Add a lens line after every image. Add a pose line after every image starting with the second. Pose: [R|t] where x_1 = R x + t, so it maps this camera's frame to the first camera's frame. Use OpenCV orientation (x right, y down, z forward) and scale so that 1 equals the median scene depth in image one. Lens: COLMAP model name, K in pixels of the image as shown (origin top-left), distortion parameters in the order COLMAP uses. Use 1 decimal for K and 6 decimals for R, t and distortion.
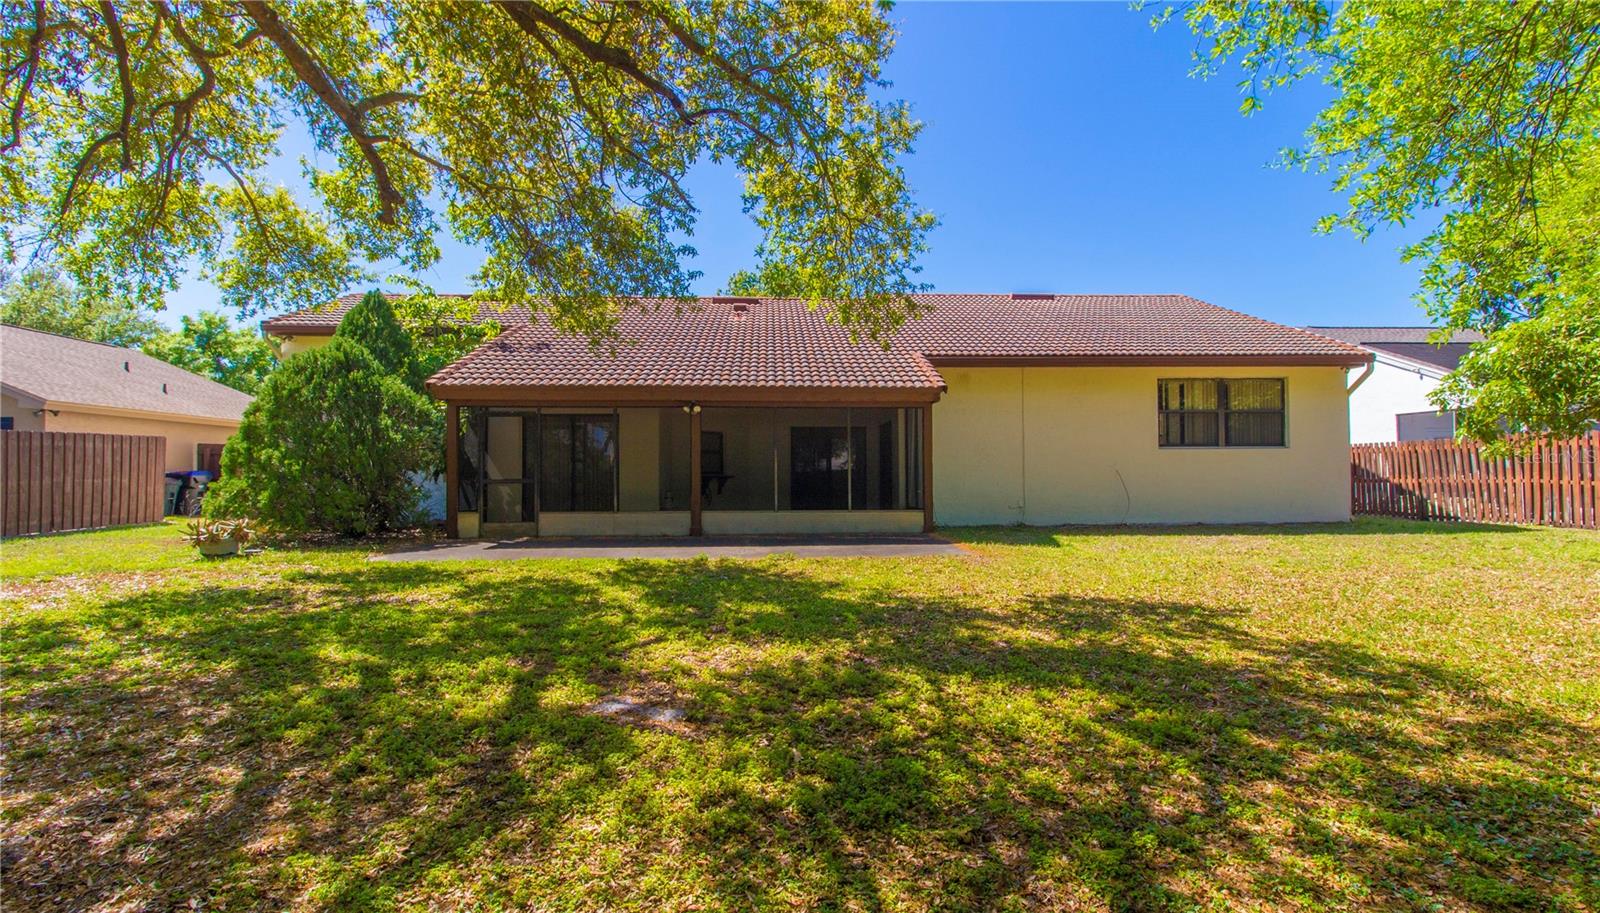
lens RADIAL K [[827.2, 0, 800.0], [0, 827.2, 456.5], [0, 0, 1]] dist [0.000457, 0.000049]
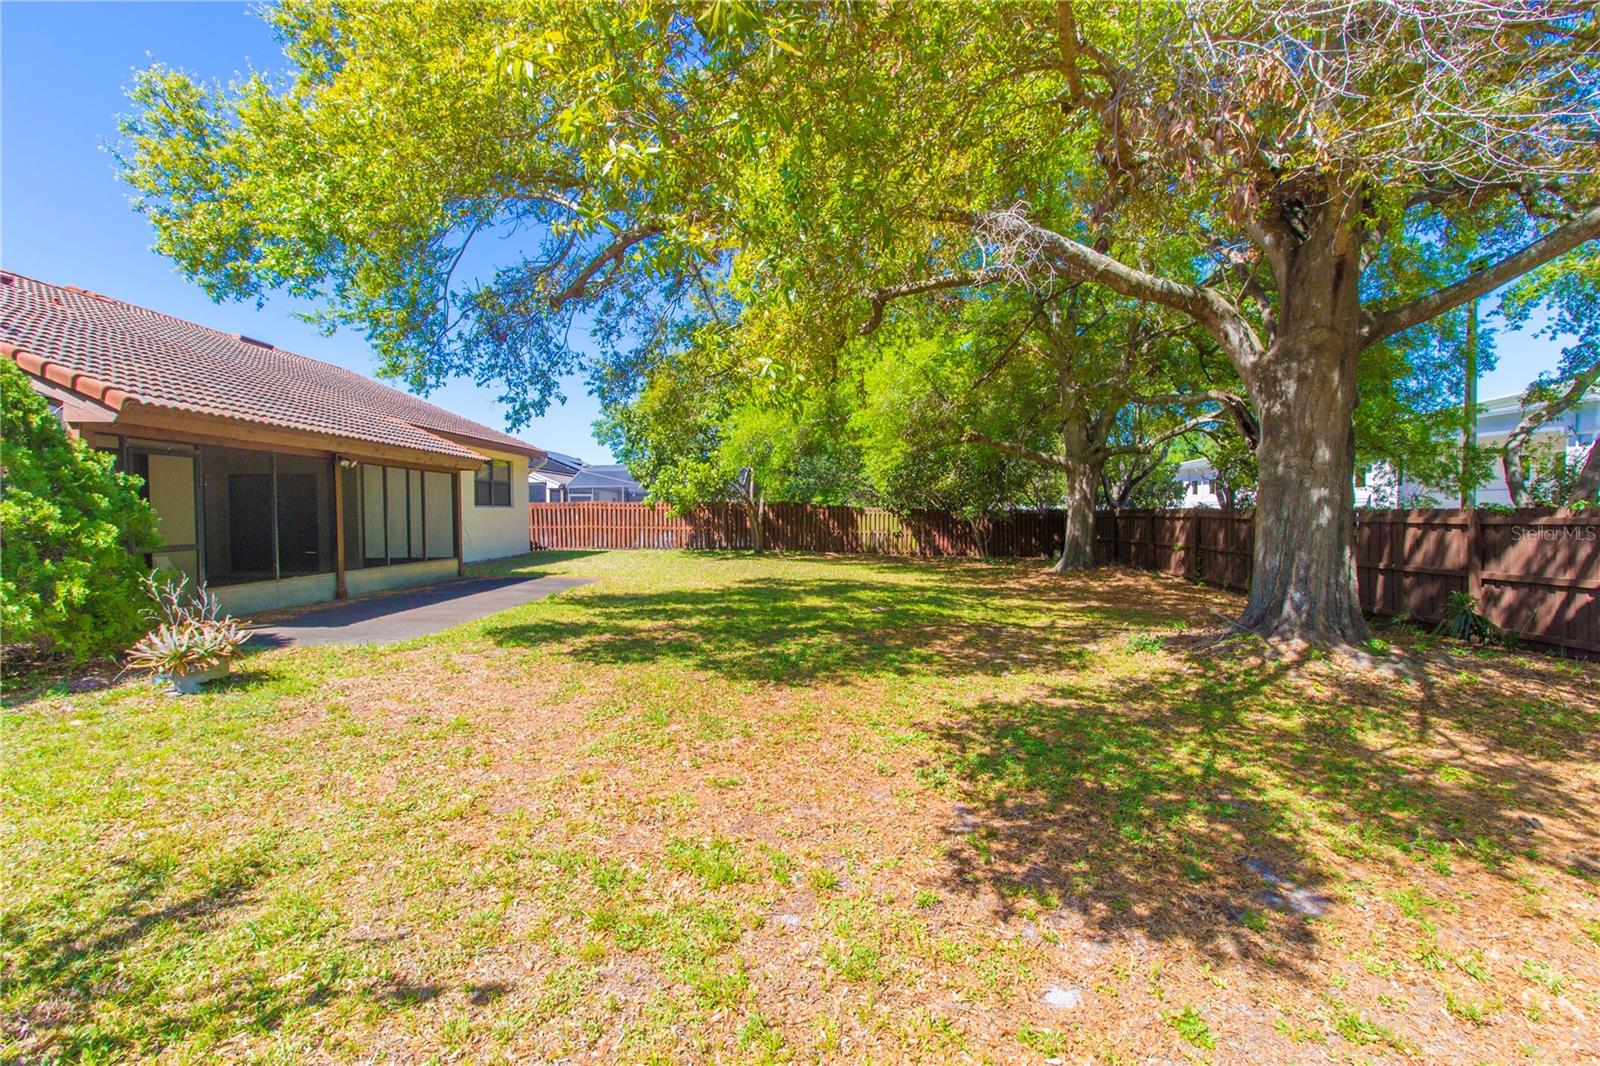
lens RADIAL K [[736.6, 0, 800.0], [0, 736.6, 533.0], [0, 0, 1]] dist [-0.001780, 0.000049]
pose [[0.103589, -0.016415, 0.994485, -0.869043], [-0.046428, 0.998694, 0.021321, -0.018733], [-0.993536, -0.048381, 0.102691, 0.381071]]
